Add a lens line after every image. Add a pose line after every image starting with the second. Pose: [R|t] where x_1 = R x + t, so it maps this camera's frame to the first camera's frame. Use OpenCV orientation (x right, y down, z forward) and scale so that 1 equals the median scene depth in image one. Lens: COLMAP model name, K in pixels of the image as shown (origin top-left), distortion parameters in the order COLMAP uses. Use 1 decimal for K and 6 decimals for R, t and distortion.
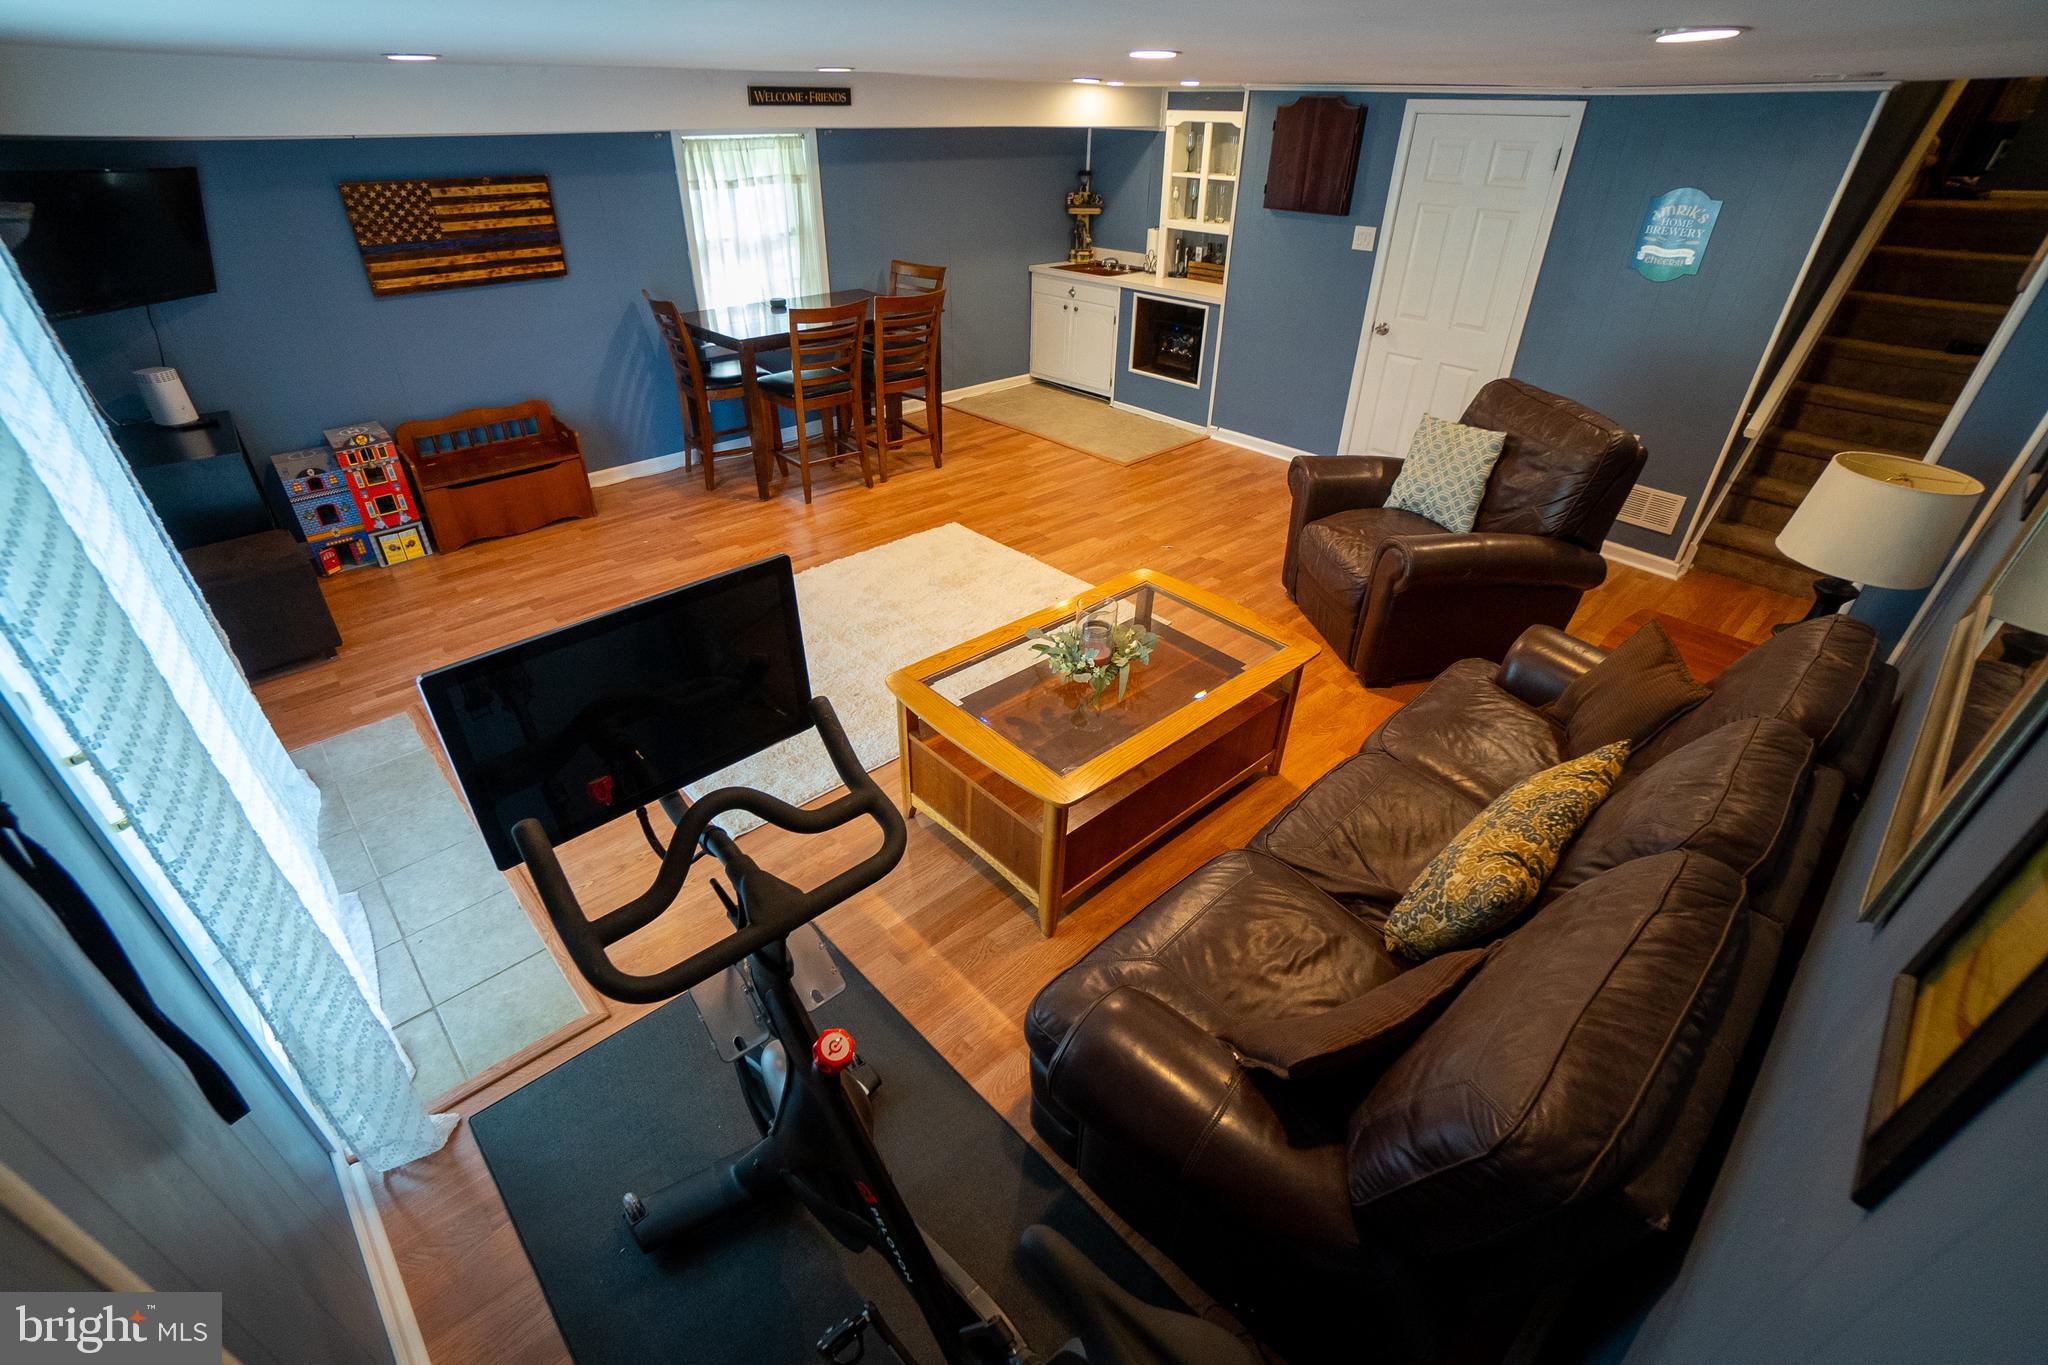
lens RADIAL K [[903.0, 0, 1009.5], [0, 903.0, 681.9], [0, 0, 1]] dist [-0.066699, 0.024780]
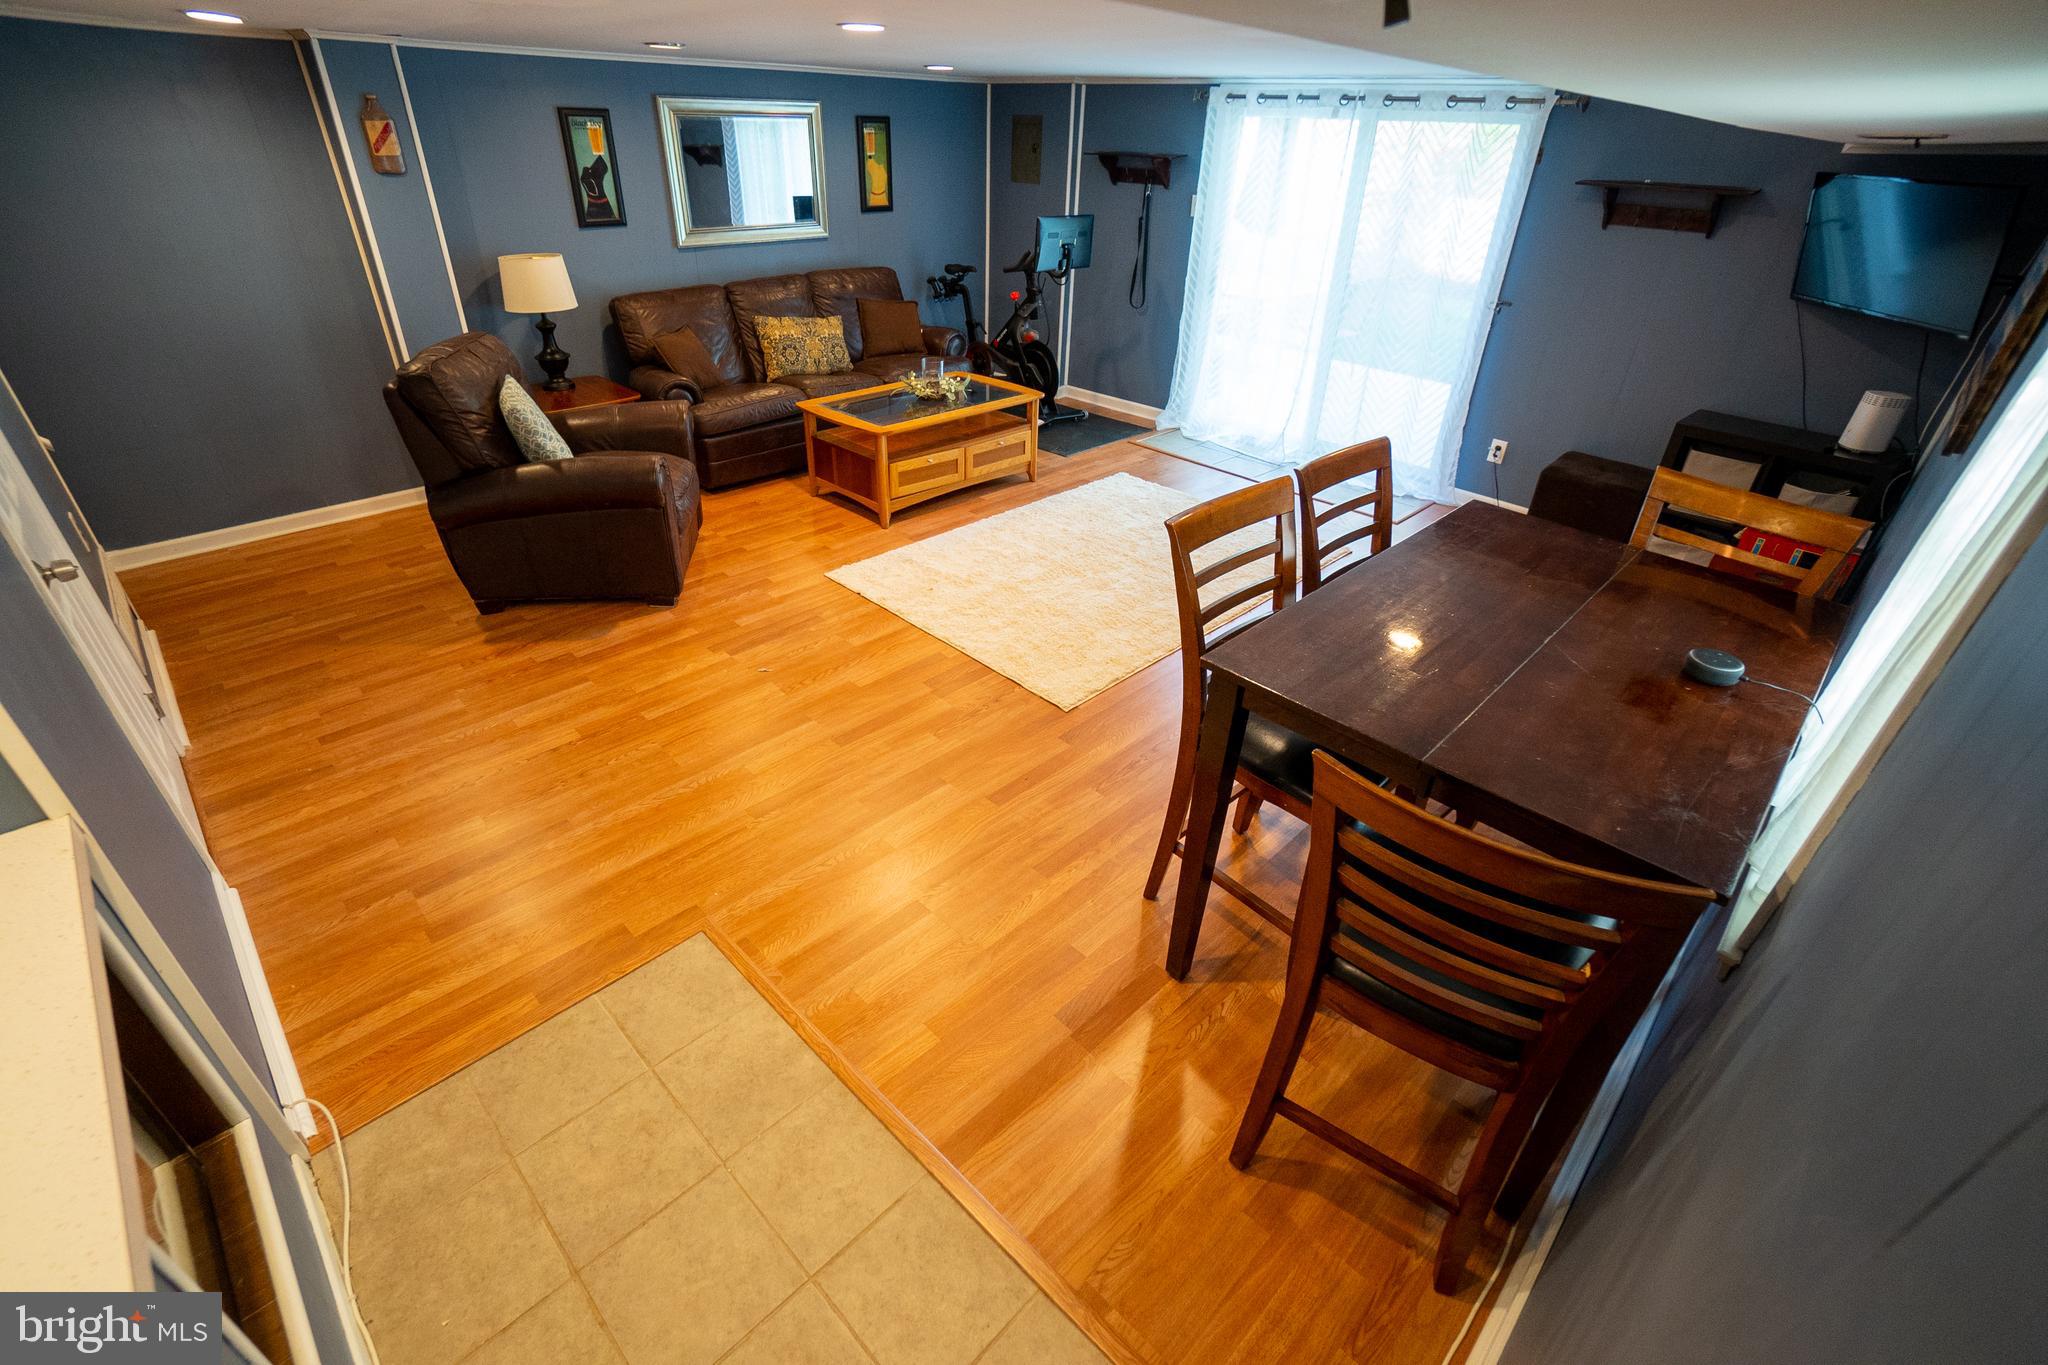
lens RADIAL K [[903.0, 0, 1009.5], [0, 903.0, 681.9], [0, 0, 1]] dist [-0.066699, 0.024780]
pose [[-0.998651, -0.009984, -0.050958, 0.014277], [-0.050263, 0.432262, 0.900346, -0.732037], [0.013038, 0.901693, -0.432180, 1.196054]]
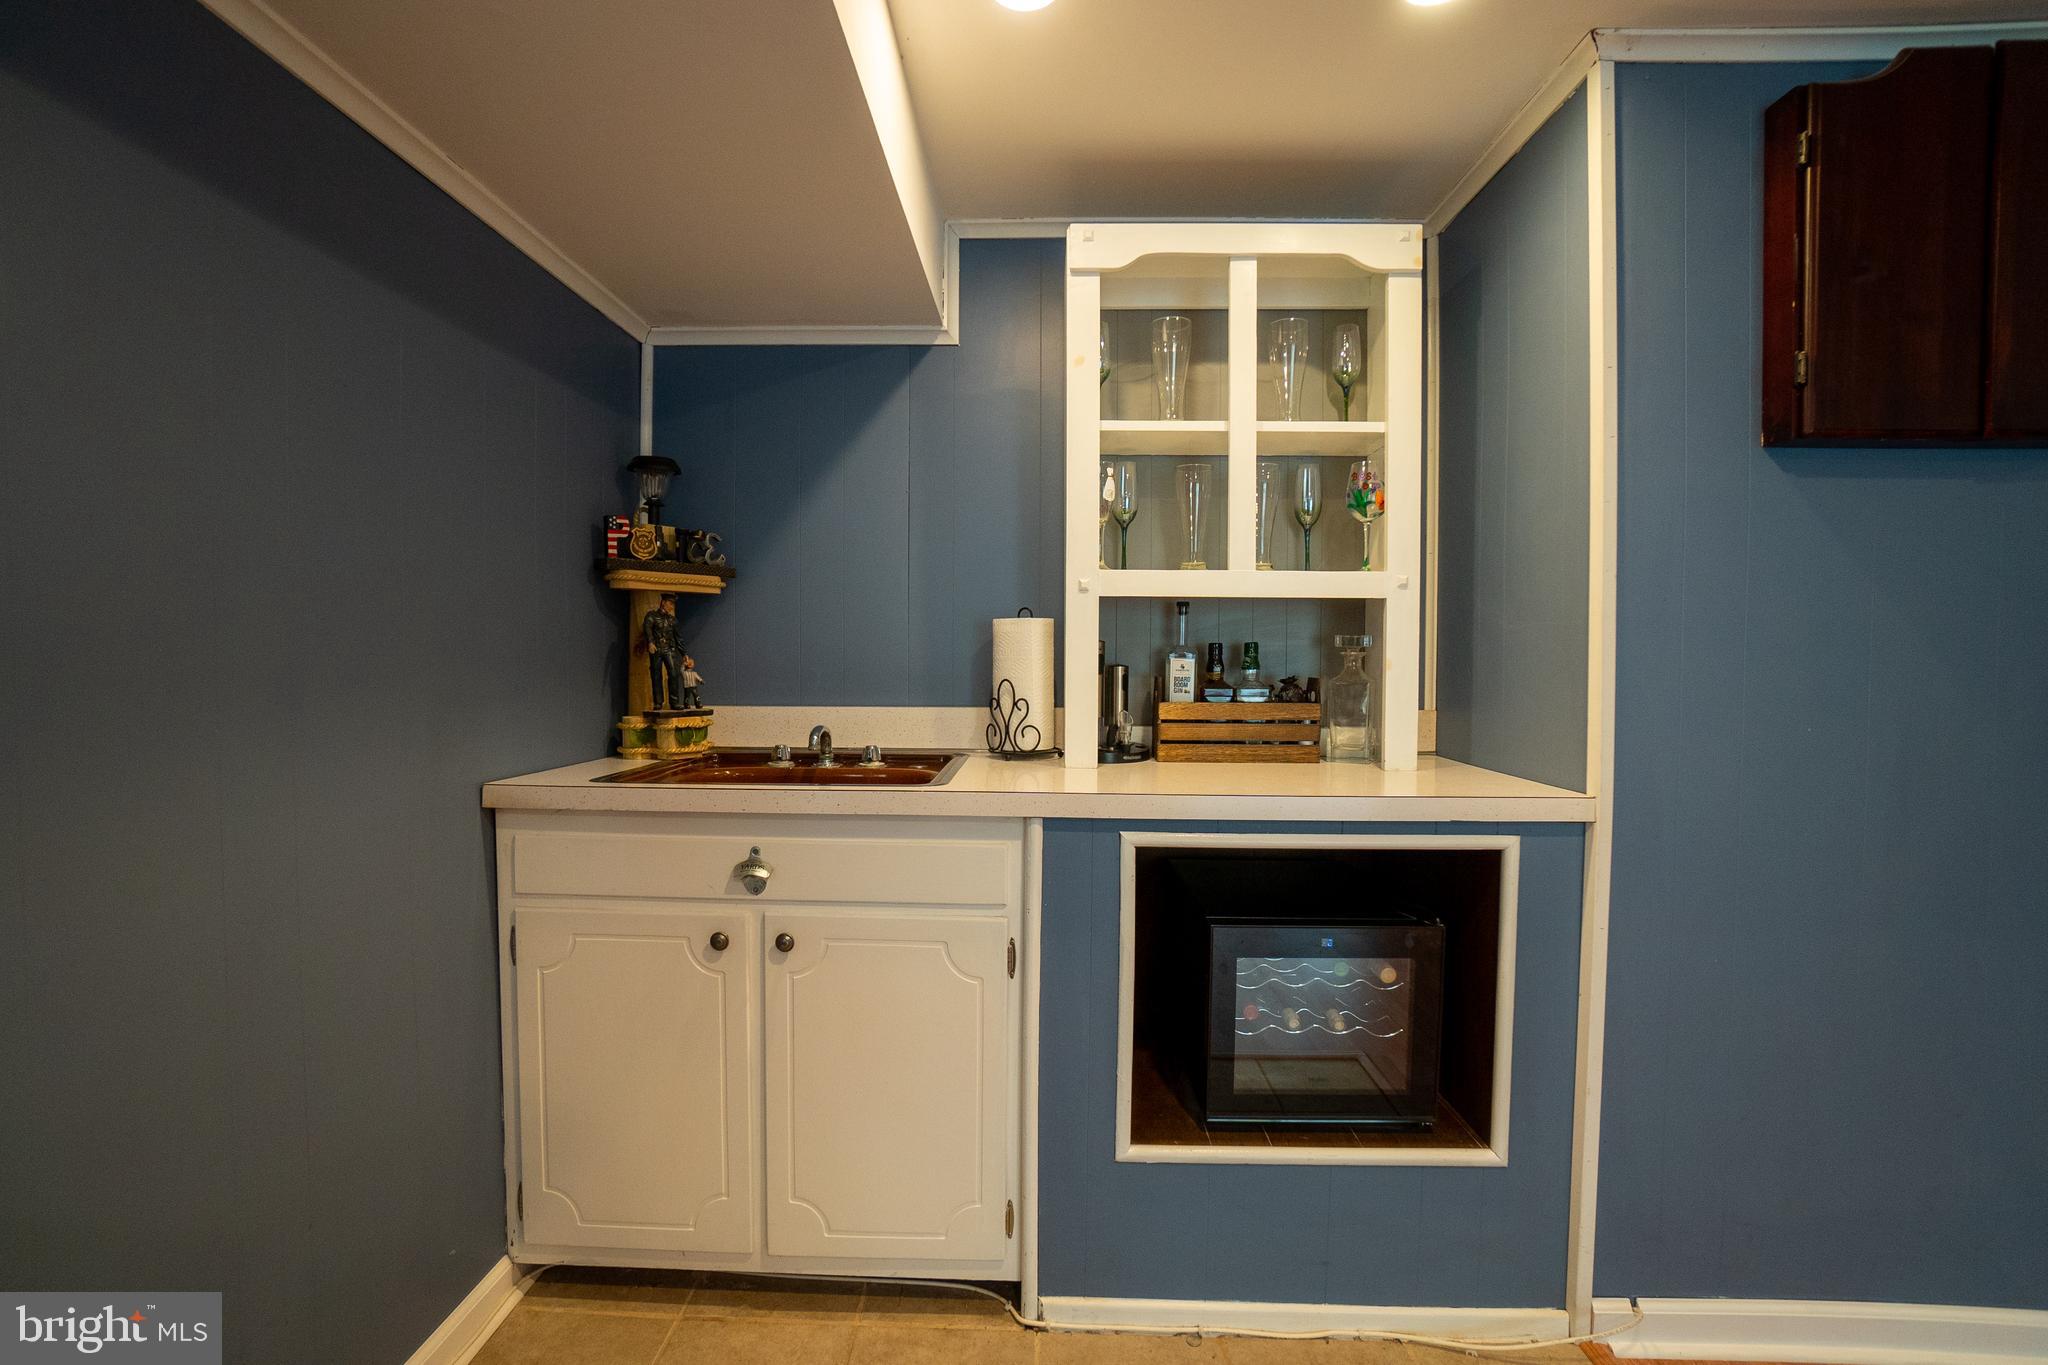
lens RADIAL K [[903.0, 0, 1009.5], [0, 903.0, 681.9], [0, 0, 1]] dist [-0.066699, 0.024780]
pose [[0.697200, -0.016510, 0.716686, -0.055787], [0.384033, 0.852784, -0.353946, -0.486366], [-0.605335, 0.522002, 0.600902, 1.046026]]
